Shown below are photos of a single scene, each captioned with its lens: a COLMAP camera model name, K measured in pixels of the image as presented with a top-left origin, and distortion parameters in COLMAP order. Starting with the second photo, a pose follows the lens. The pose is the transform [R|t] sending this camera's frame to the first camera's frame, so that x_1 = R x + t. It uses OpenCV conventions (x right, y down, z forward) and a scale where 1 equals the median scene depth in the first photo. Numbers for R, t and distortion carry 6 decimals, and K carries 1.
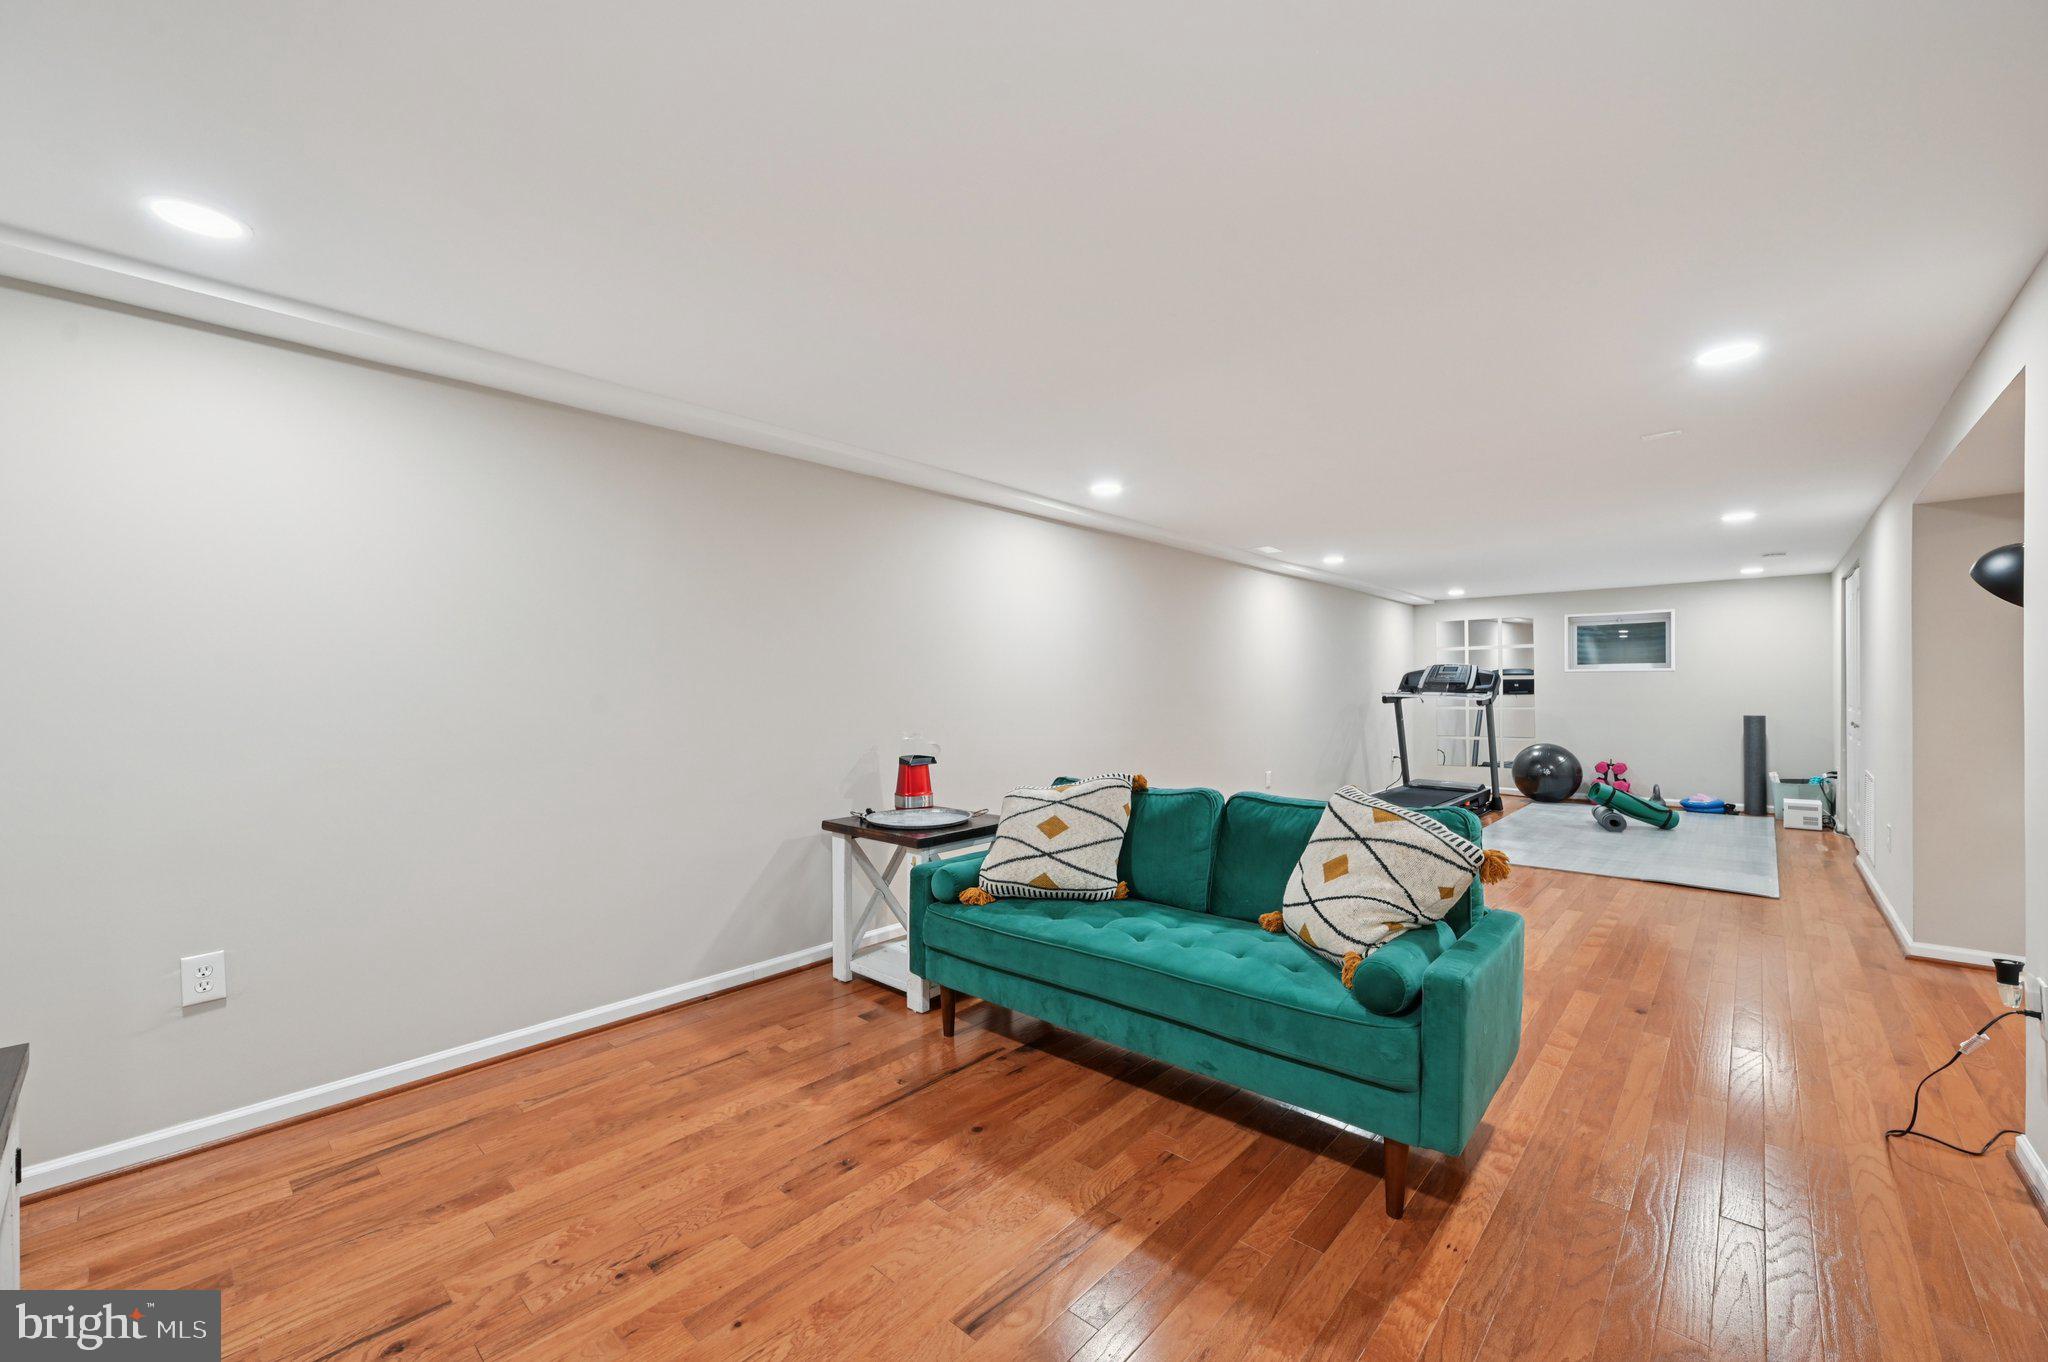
lens RADIAL K [[849.0, 0, 1018.0], [0, 849.0, 681.1], [0, 0, 1]] dist [0.035474, -0.000019]
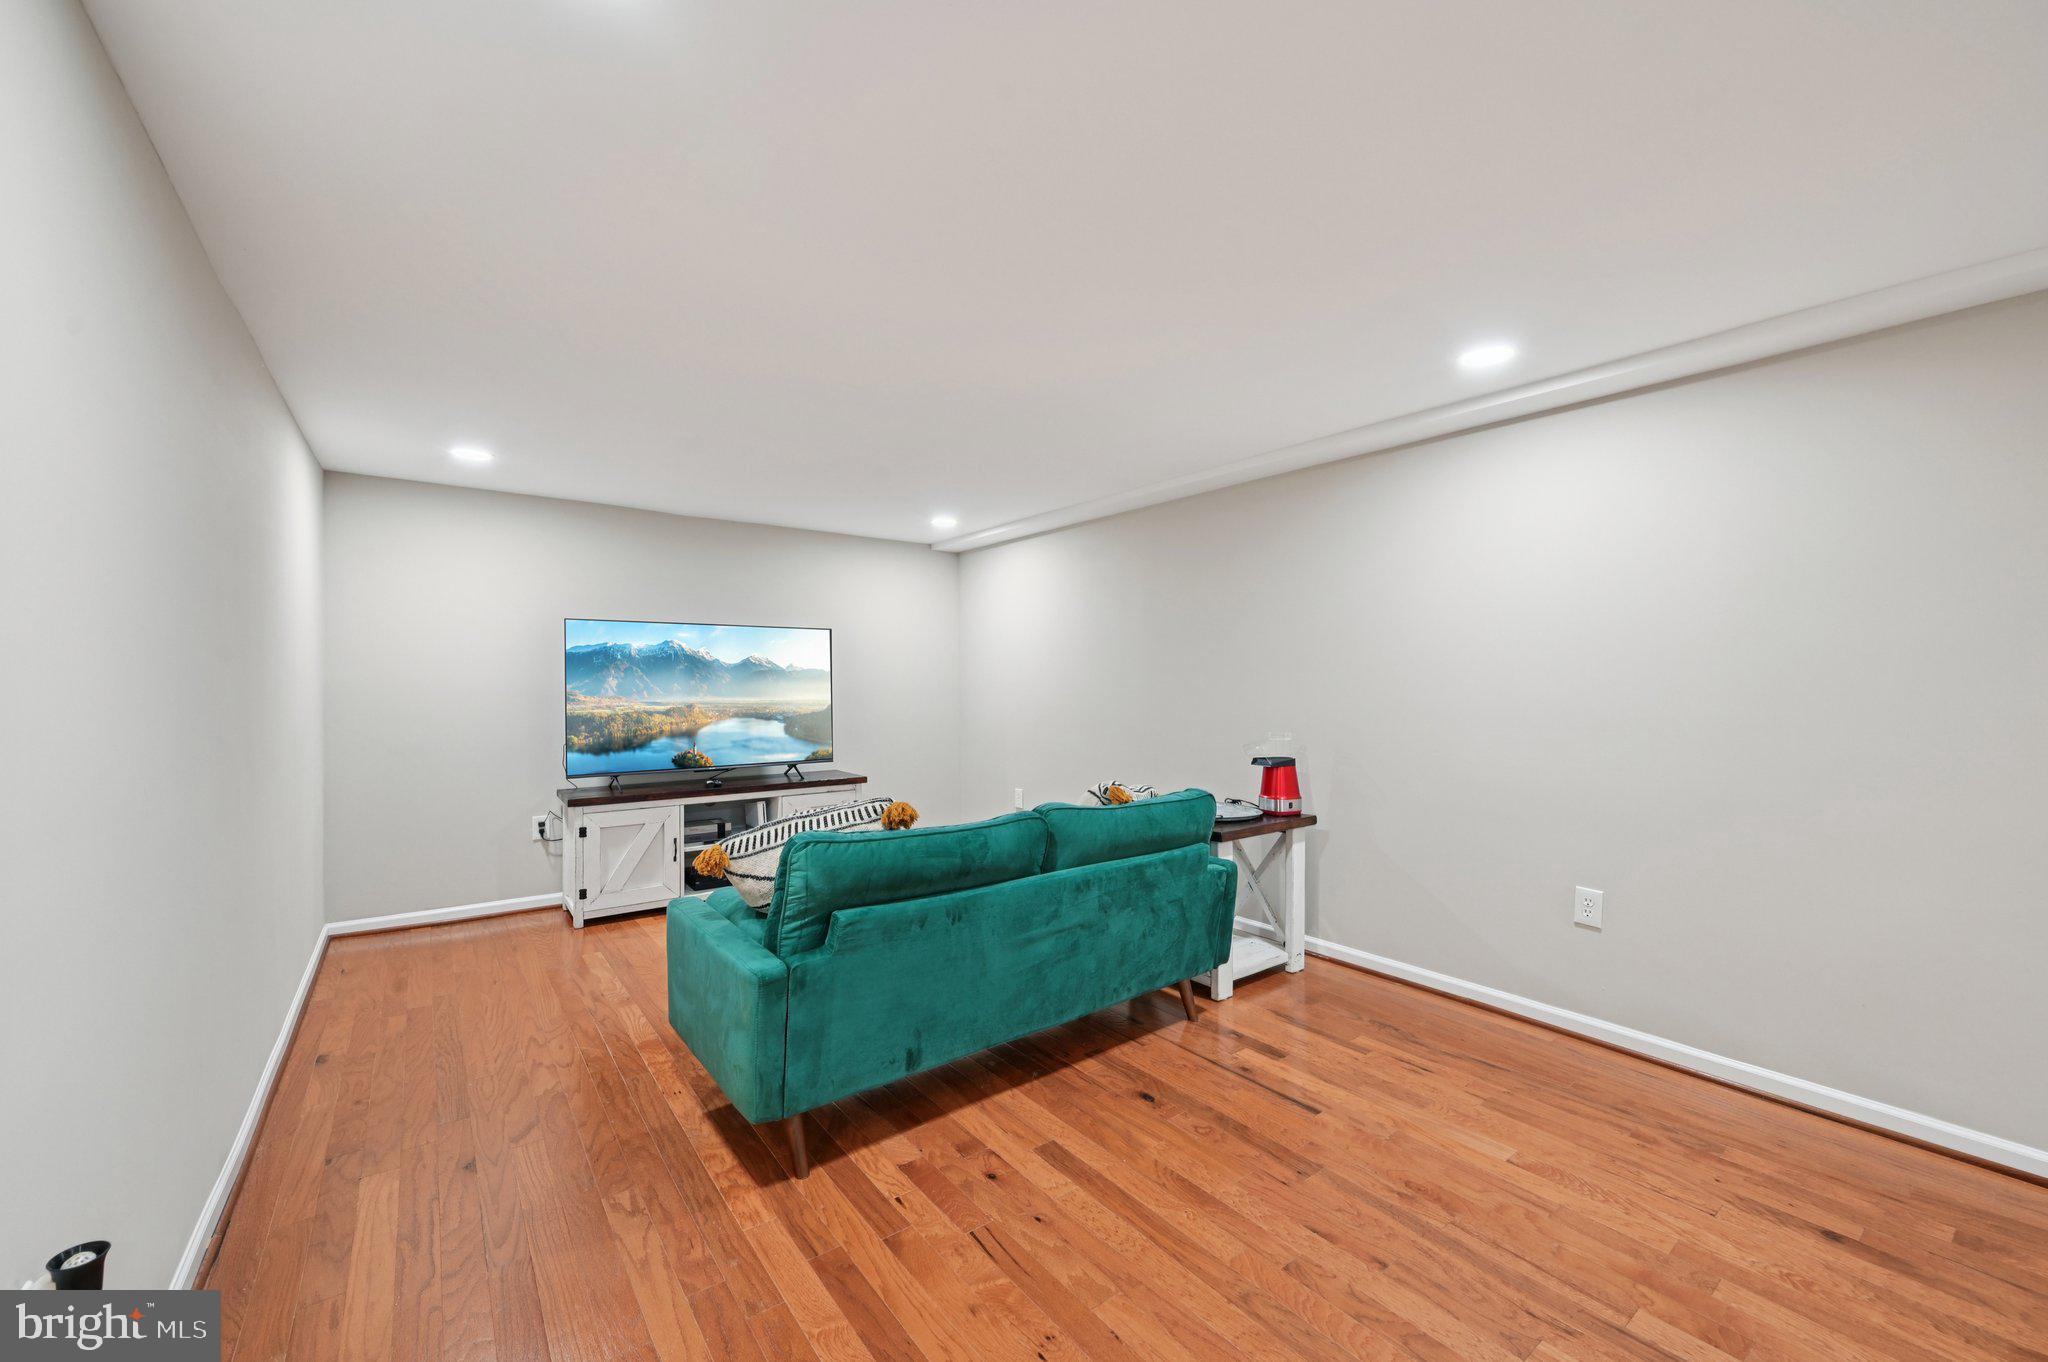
lens RADIAL K [[808.2, 0, 1034.7], [0, 808.2, 682.1], [0, 0, 1]] dist [-0.001173, -0.000133]
pose [[-0.208242, 0.003875, -0.978070, 1.398999], [0.002084, 0.999992, 0.003518, 0.002006], [0.978075, -0.001306, -0.208248, 1.565113]]
